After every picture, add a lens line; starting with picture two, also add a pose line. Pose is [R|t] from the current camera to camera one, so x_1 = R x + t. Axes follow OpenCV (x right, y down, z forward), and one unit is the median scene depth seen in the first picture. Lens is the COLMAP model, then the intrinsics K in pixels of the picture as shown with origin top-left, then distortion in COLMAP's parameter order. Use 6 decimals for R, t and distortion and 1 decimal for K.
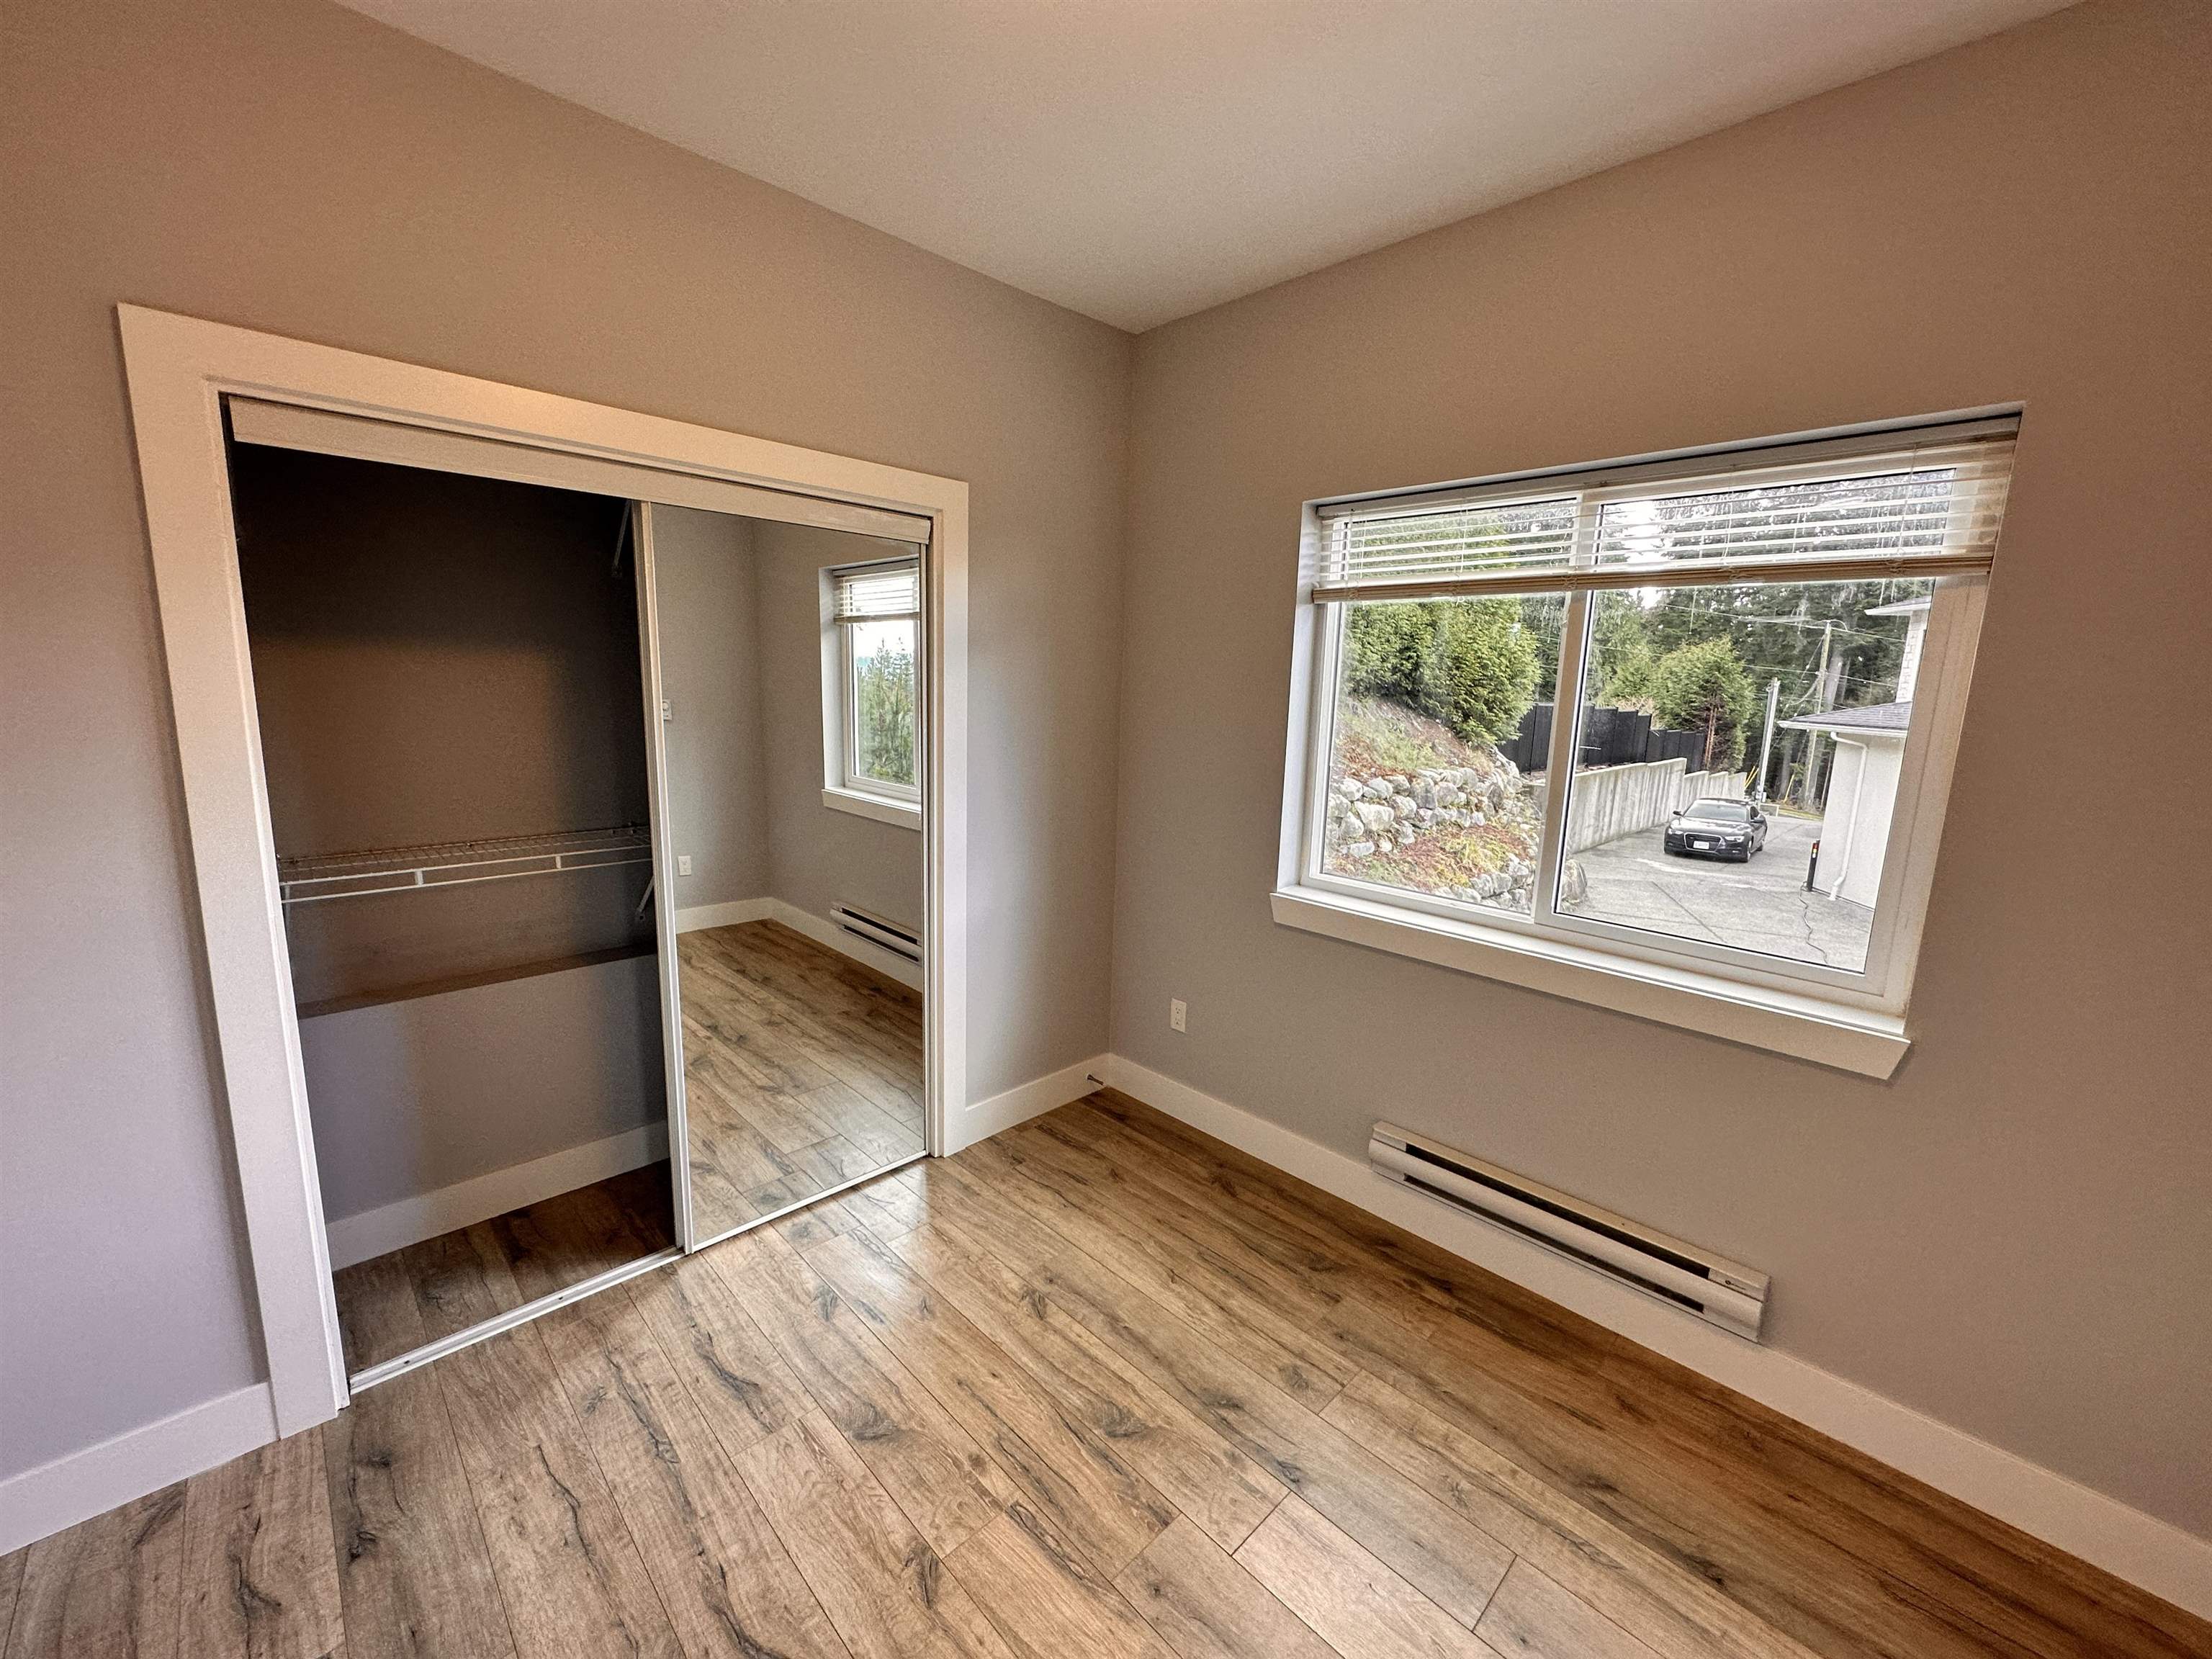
lens RADIAL K [[881.4, 0, 1108.6], [0, 881.4, 826.3], [0, 0, 1]] dist [-0.001918, 0.000126]
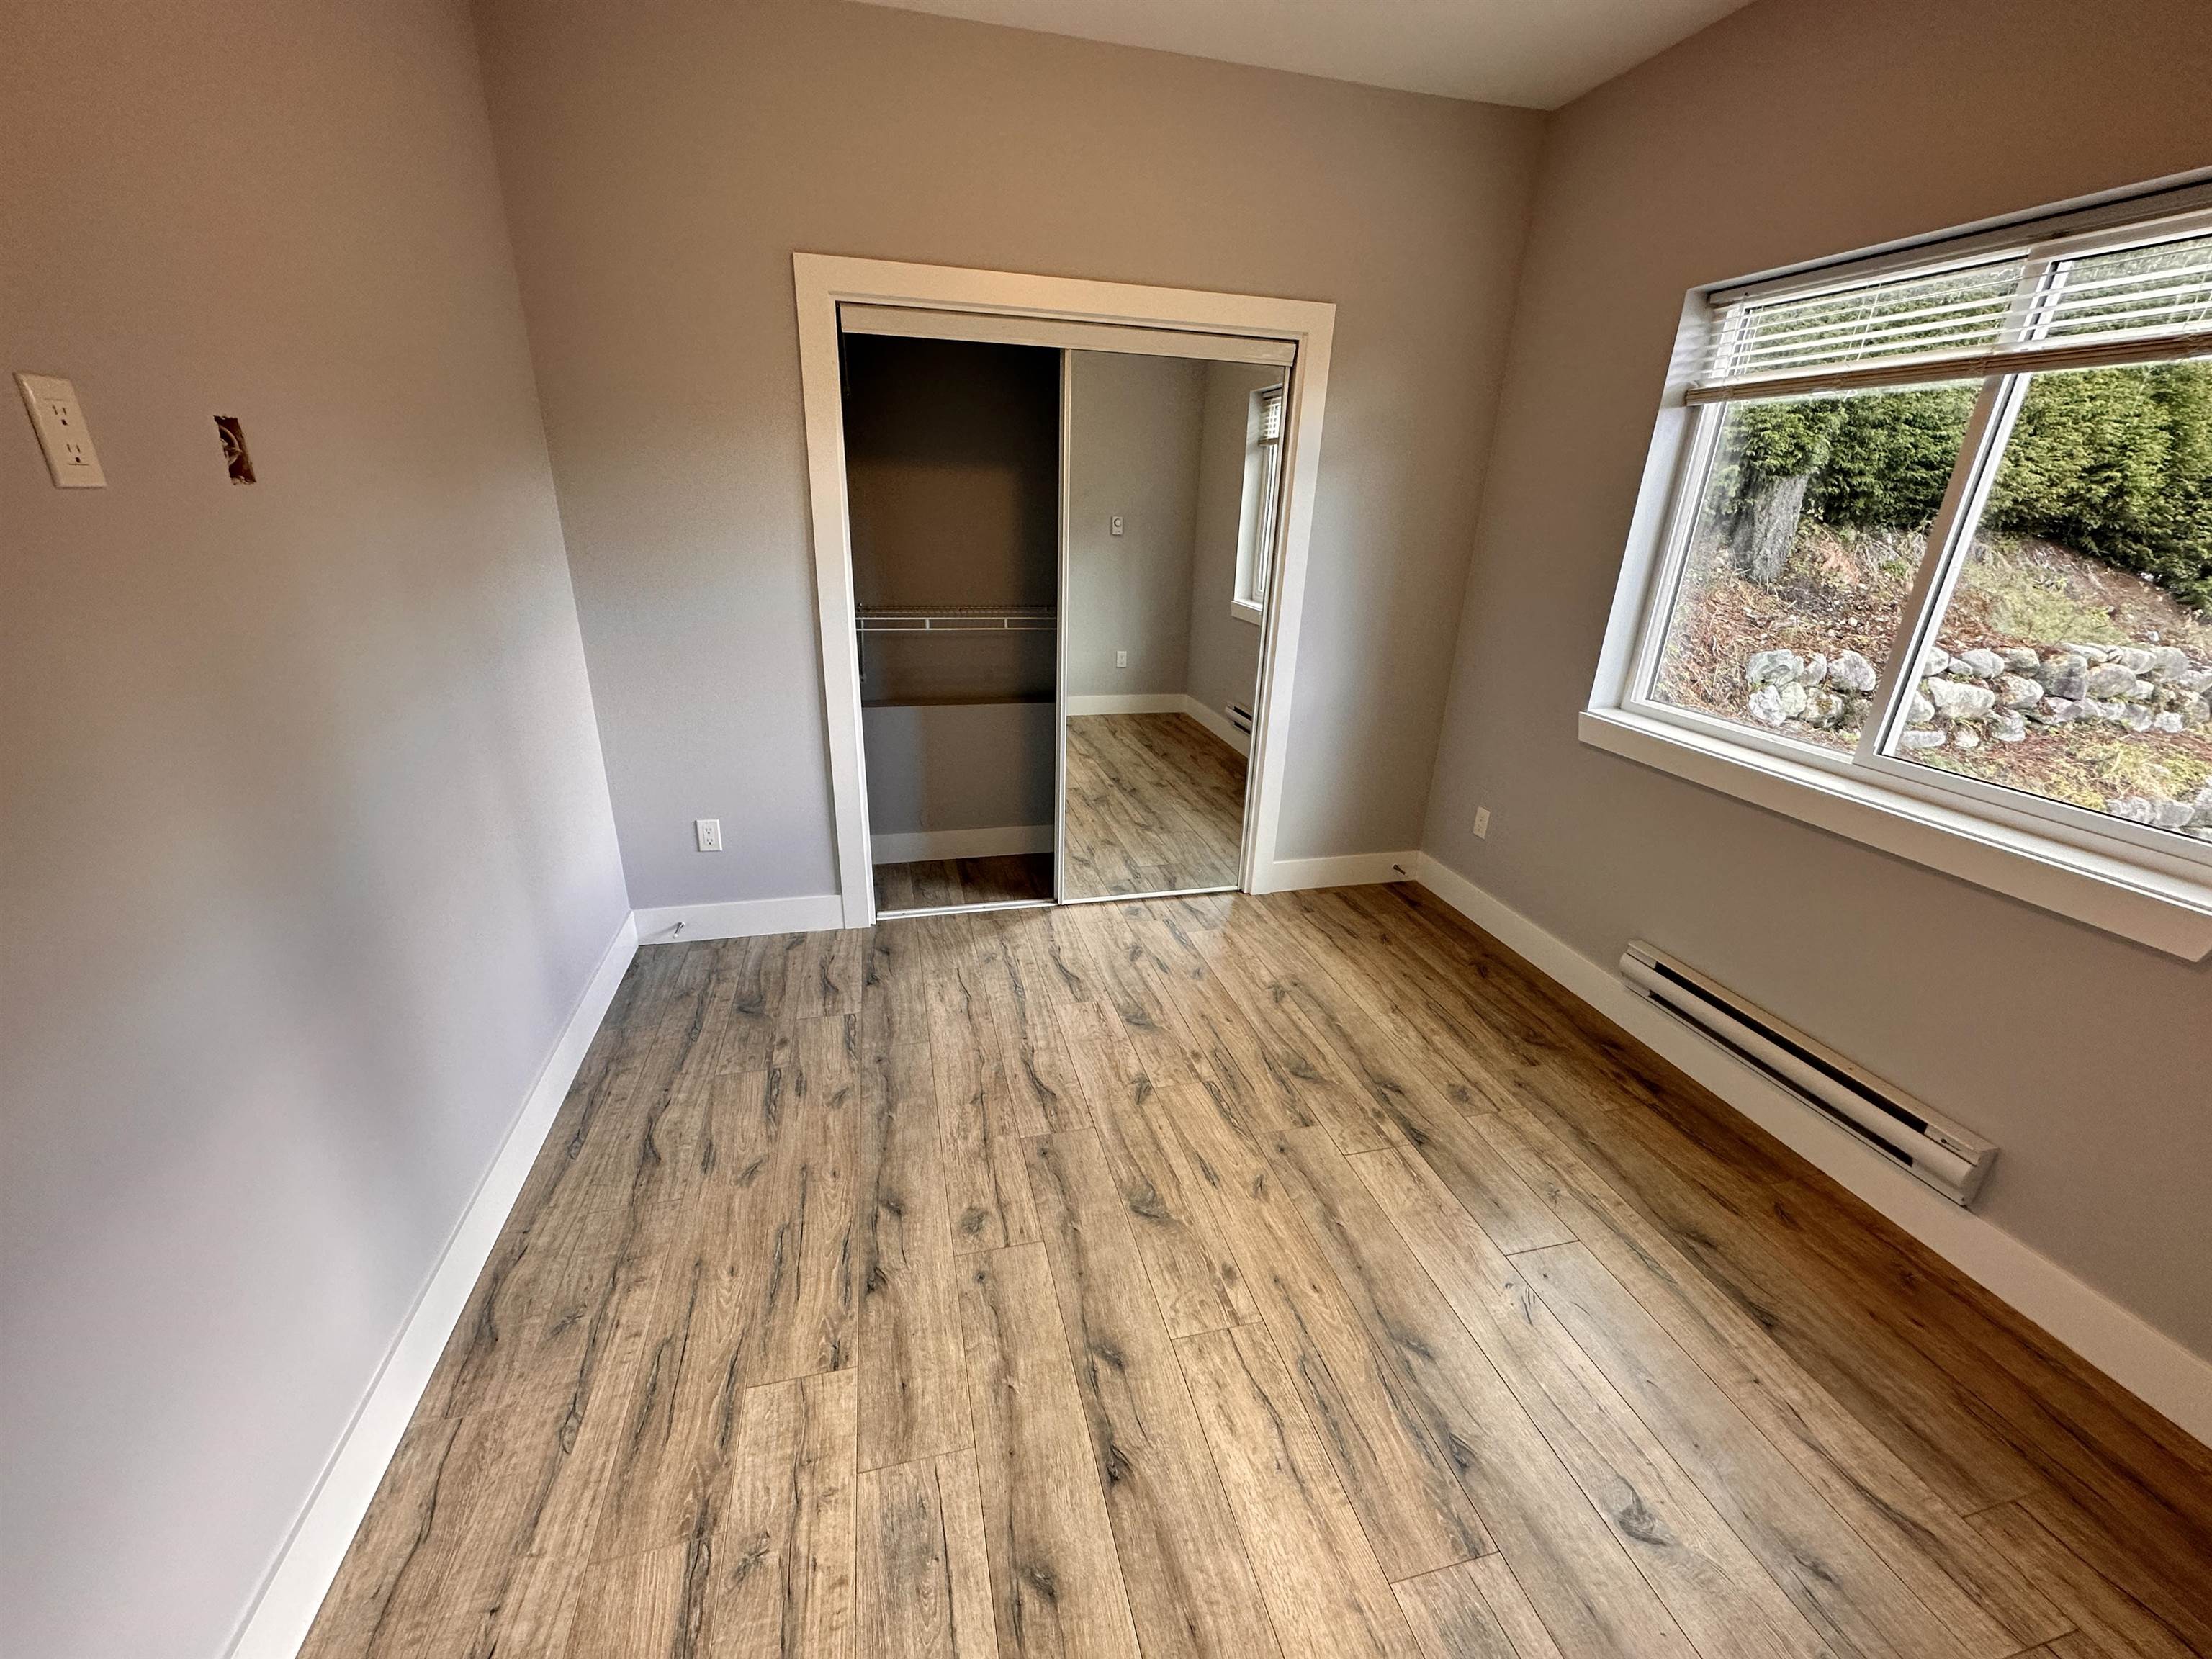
lens RADIAL K [[881.4, 0, 1104.5], [0, 881.4, 824.8], [0, 0, 1]] dist [-0.001918, 0.000126]
pose [[0.863810, 0.177375, -0.471561, 0.283343], [-0.091155, 0.975552, 0.199971, 0.066919], [0.495502, -0.129752, 0.858861, -0.223294]]
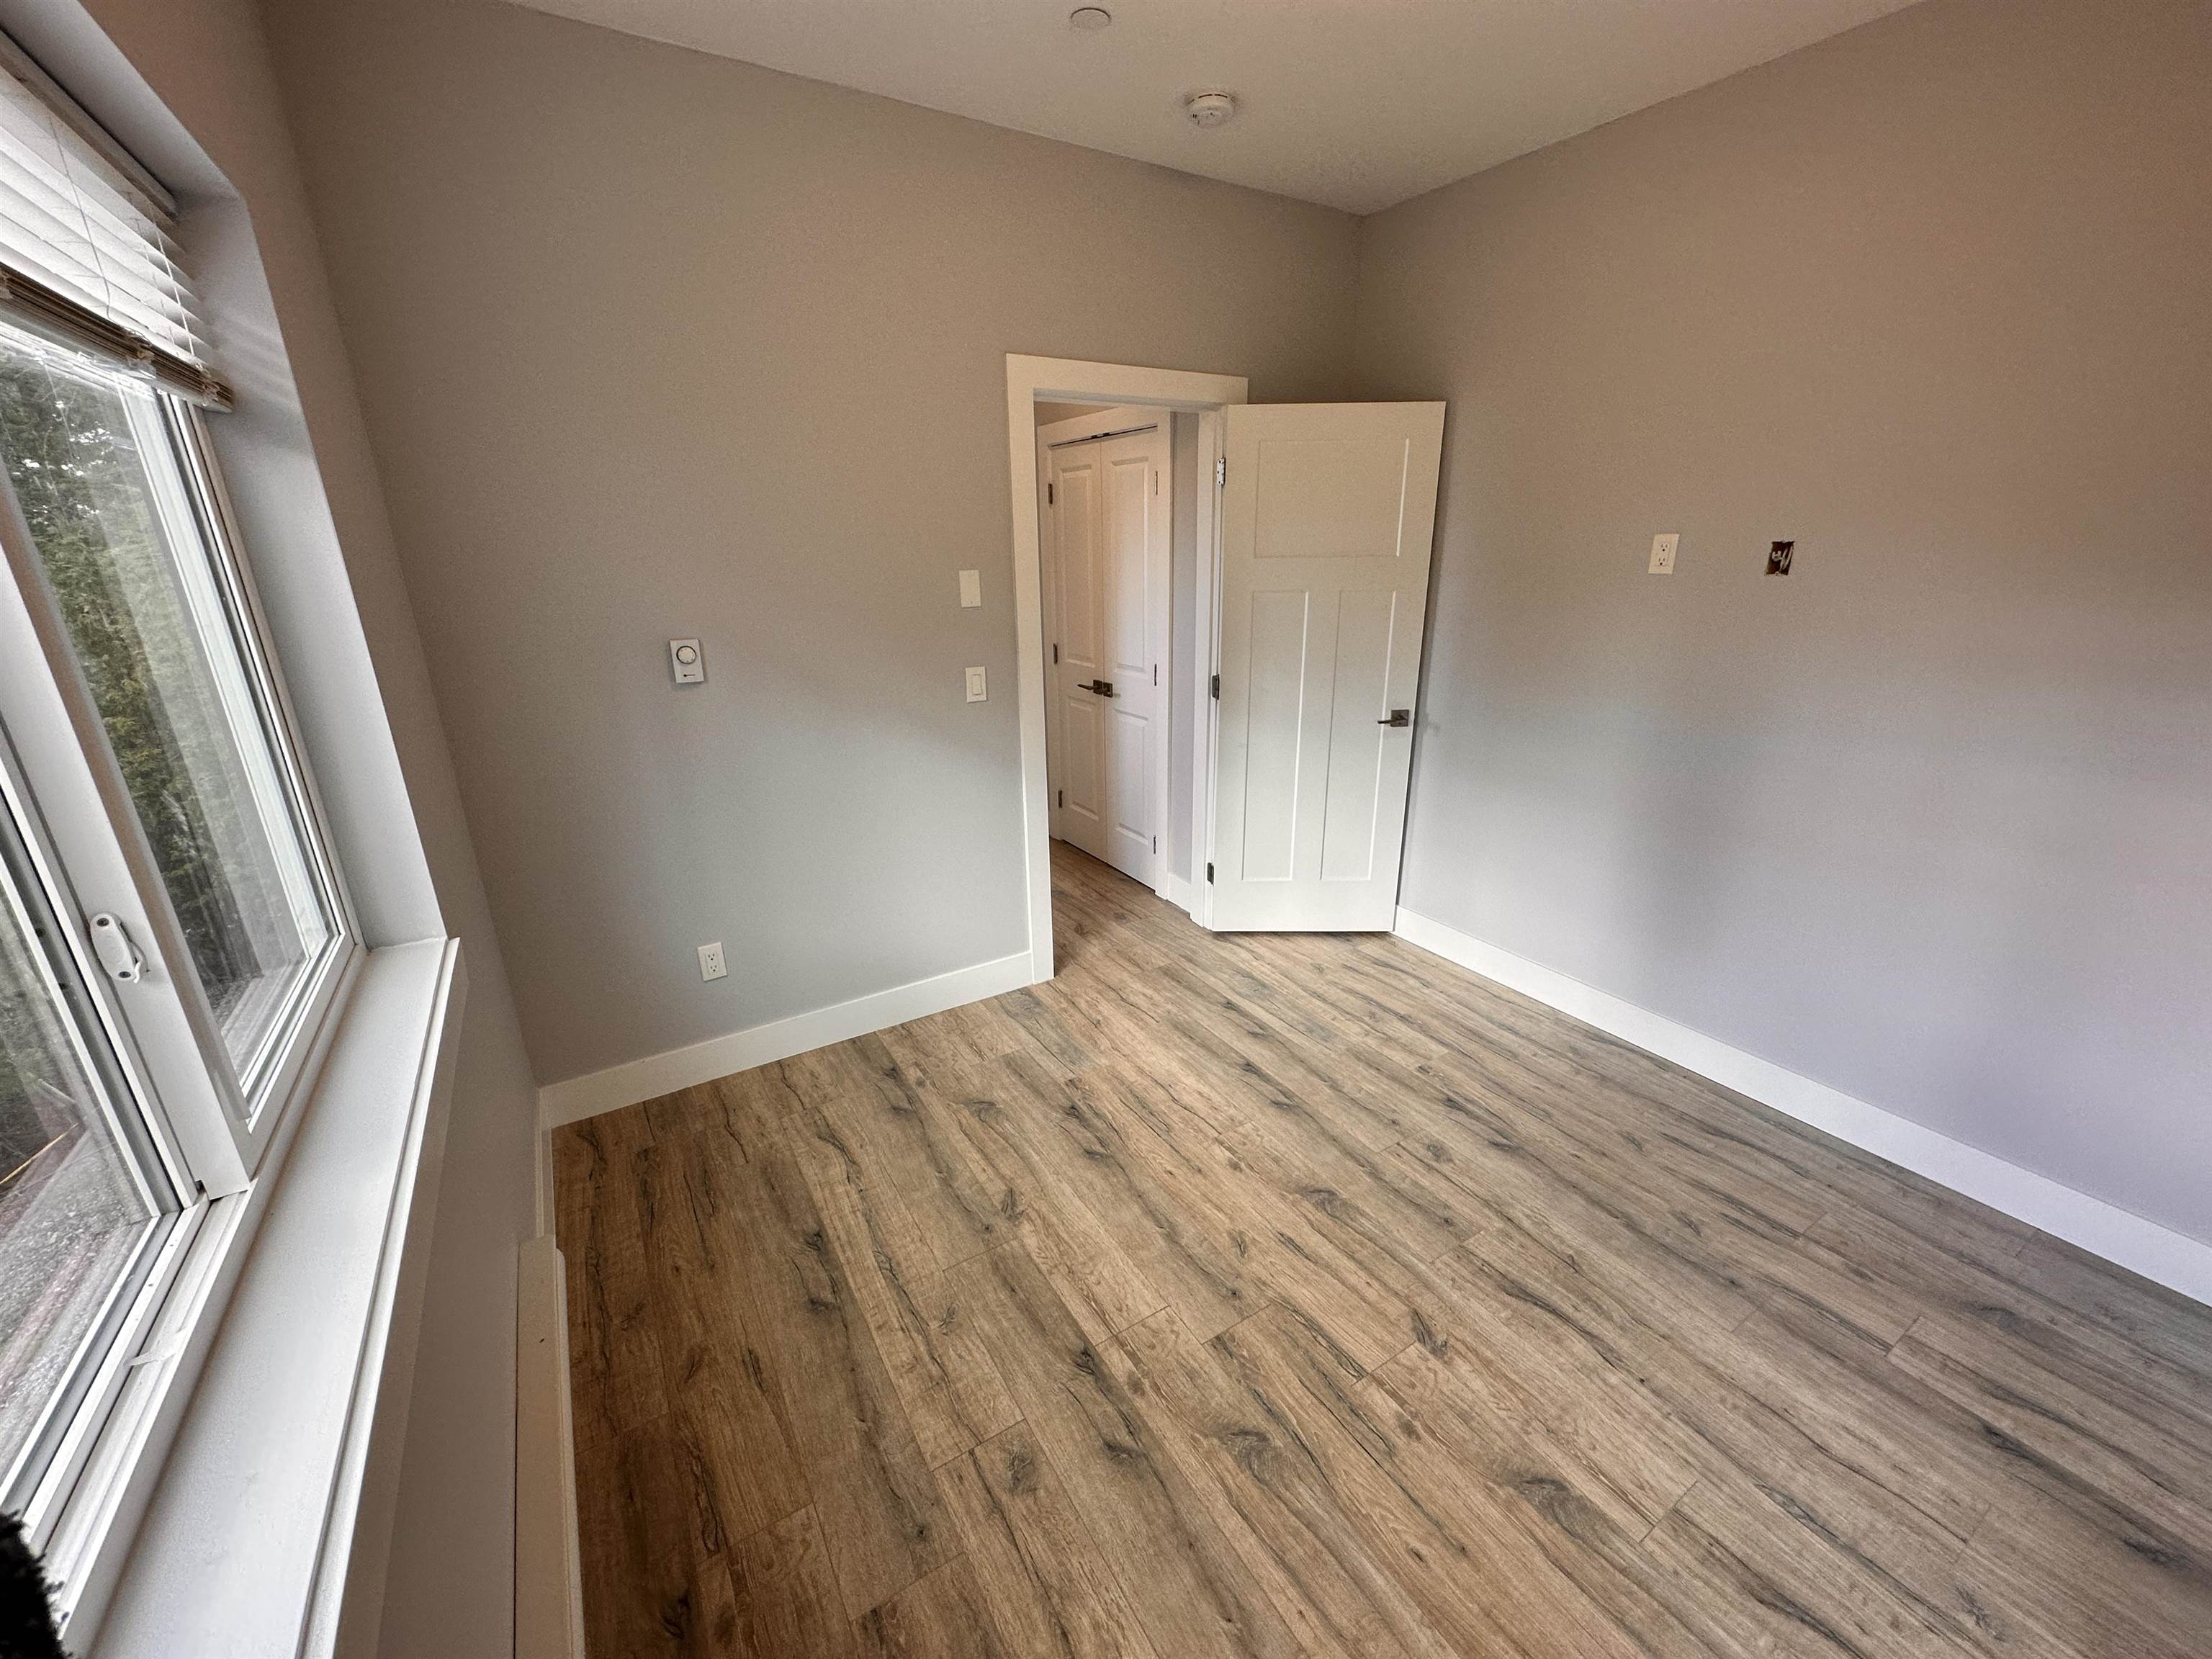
lens RADIAL K [[881.4, 0, 1108.0], [0, 881.4, 825.8], [0, 0, 1]] dist [-0.001918, 0.000126]
pose [[-0.976265, -0.084322, 0.199491, 0.026503], [0.019571, 0.882981, 0.469001, -0.248929], [-0.215694, 0.461773, -0.860373, 1.337648]]
